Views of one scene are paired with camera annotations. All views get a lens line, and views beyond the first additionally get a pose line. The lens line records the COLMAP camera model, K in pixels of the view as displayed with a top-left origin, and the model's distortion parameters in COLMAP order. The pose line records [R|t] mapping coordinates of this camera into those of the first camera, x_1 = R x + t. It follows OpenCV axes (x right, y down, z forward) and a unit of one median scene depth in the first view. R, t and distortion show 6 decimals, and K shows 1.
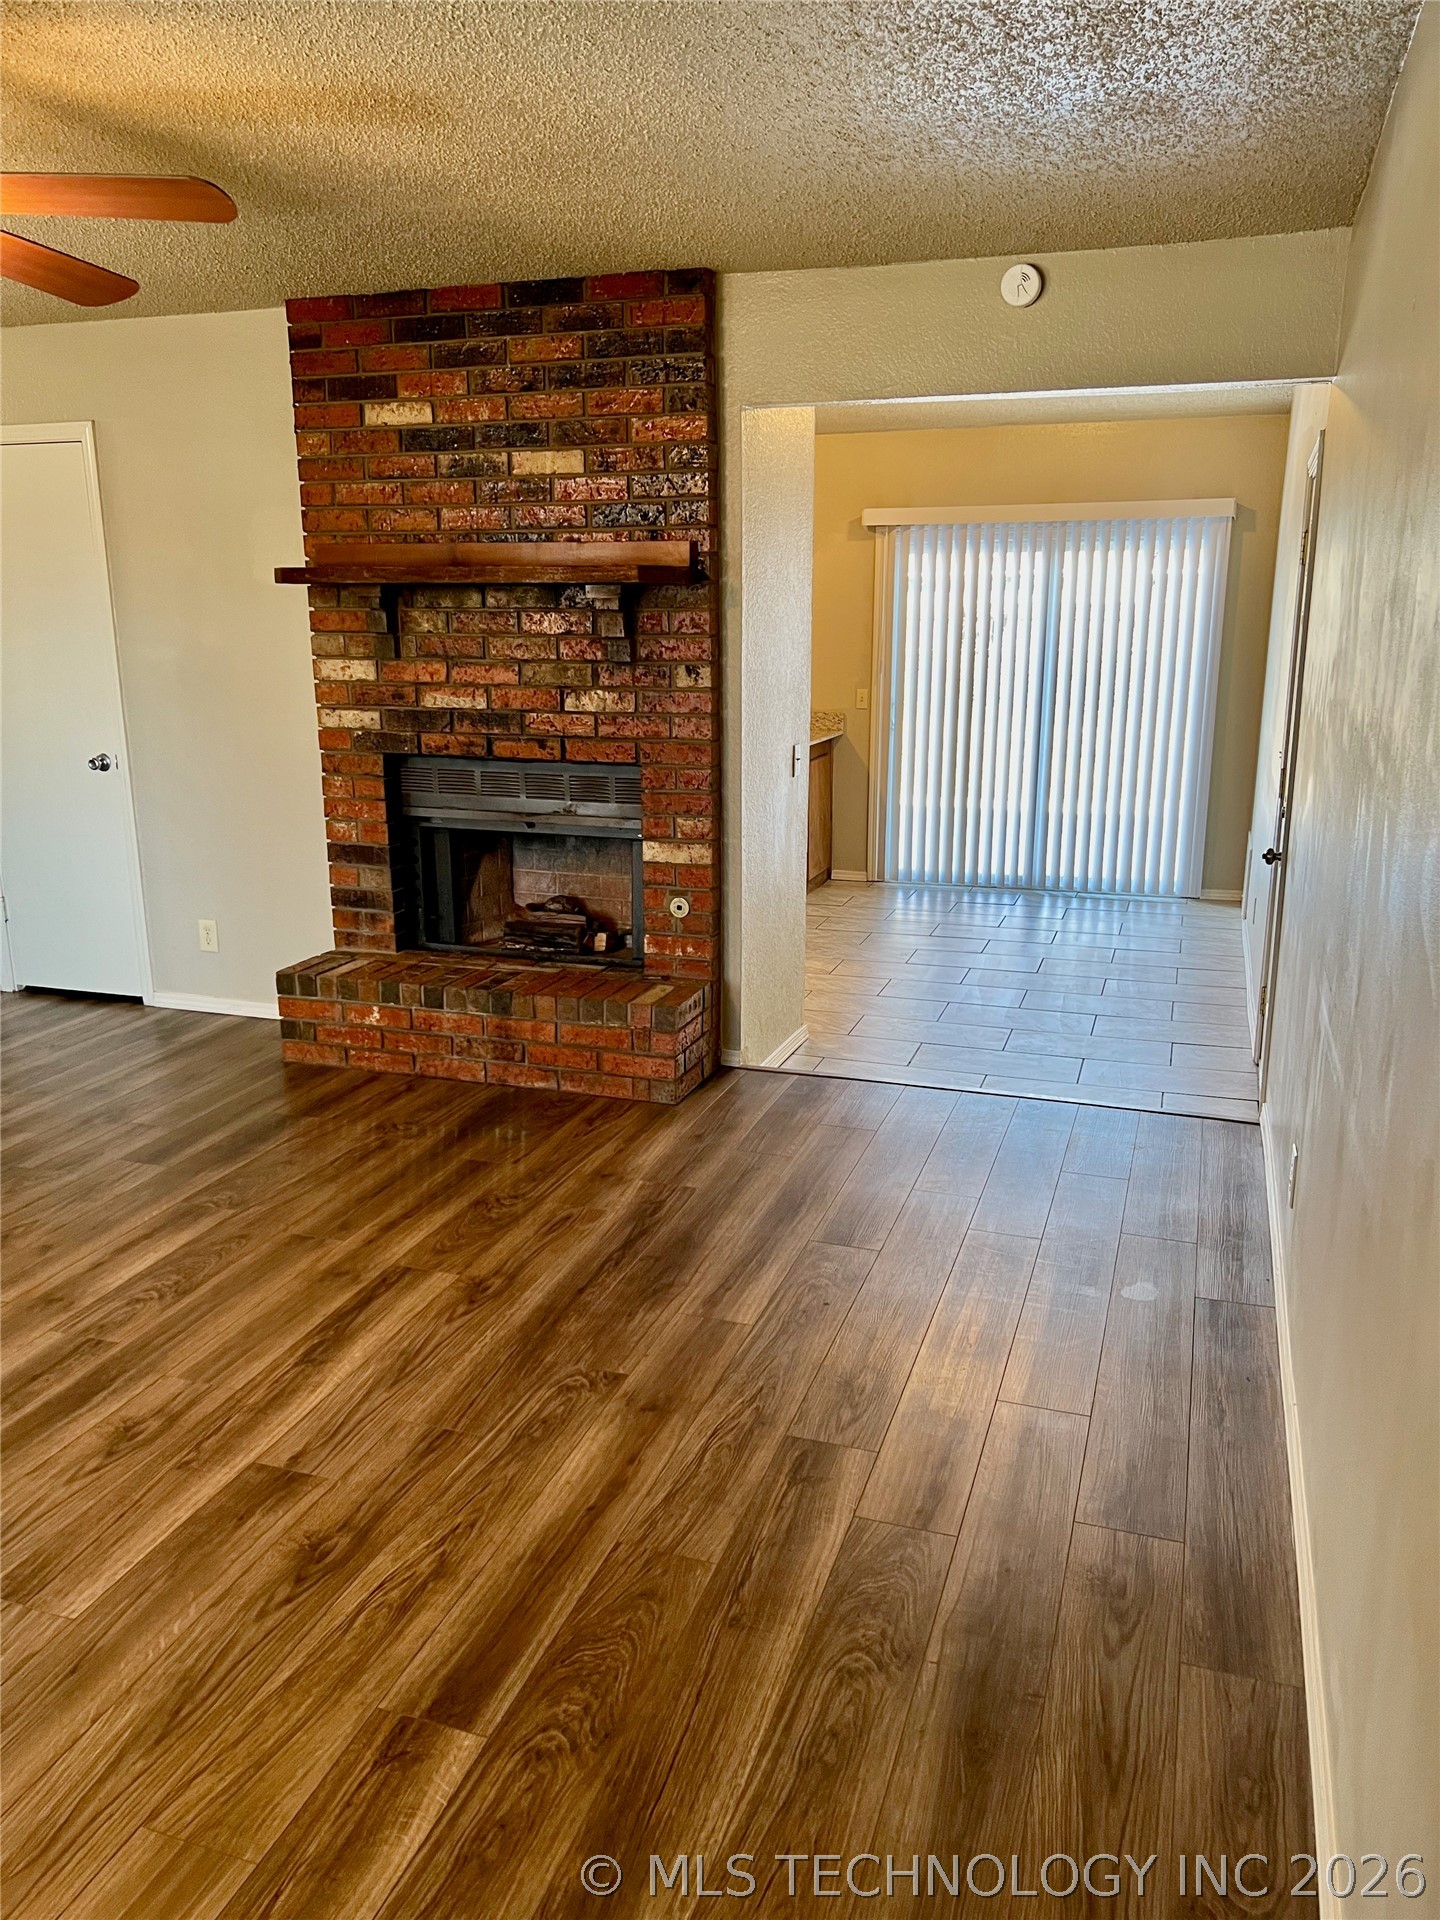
lens RADIAL K [[1428.9, 0, 719.9], [0, 1428.9, 977.6], [0, 0, 1]] dist [0.077889, -0.104222]
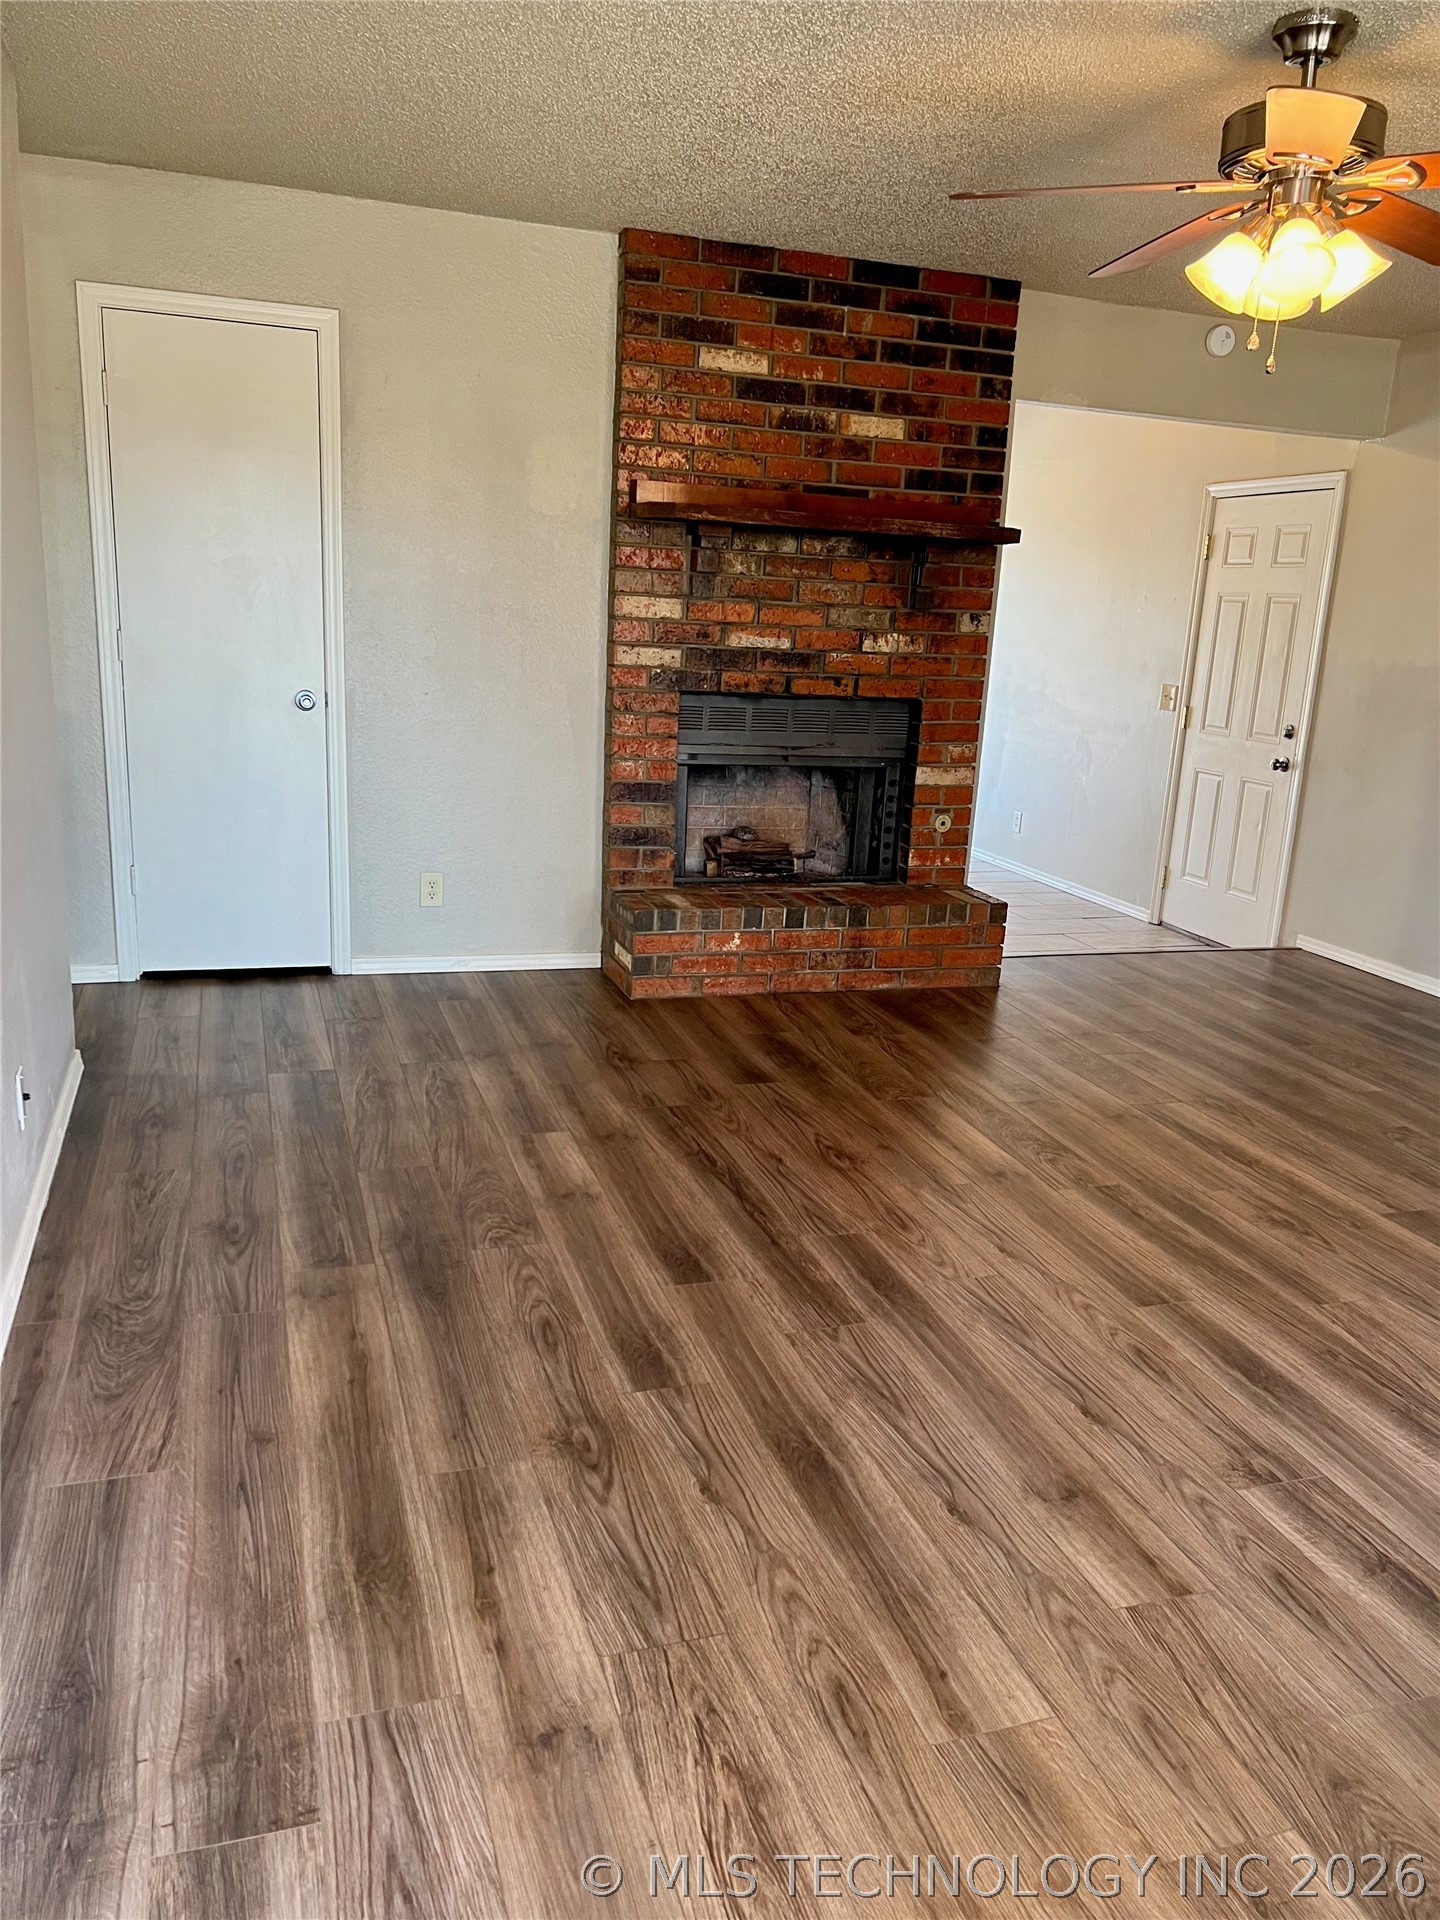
lens RADIAL K [[1428.9, 0, 719.9], [0, 1428.9, 977.6], [0, 0, 1]] dist [0.077889, -0.104222]
pose [[0.797550, -0.110795, 0.592991, -0.934540], [0.099228, 0.993694, 0.052205, -0.003269], [-0.595036, 0.017206, 0.803515, 0.181171]]
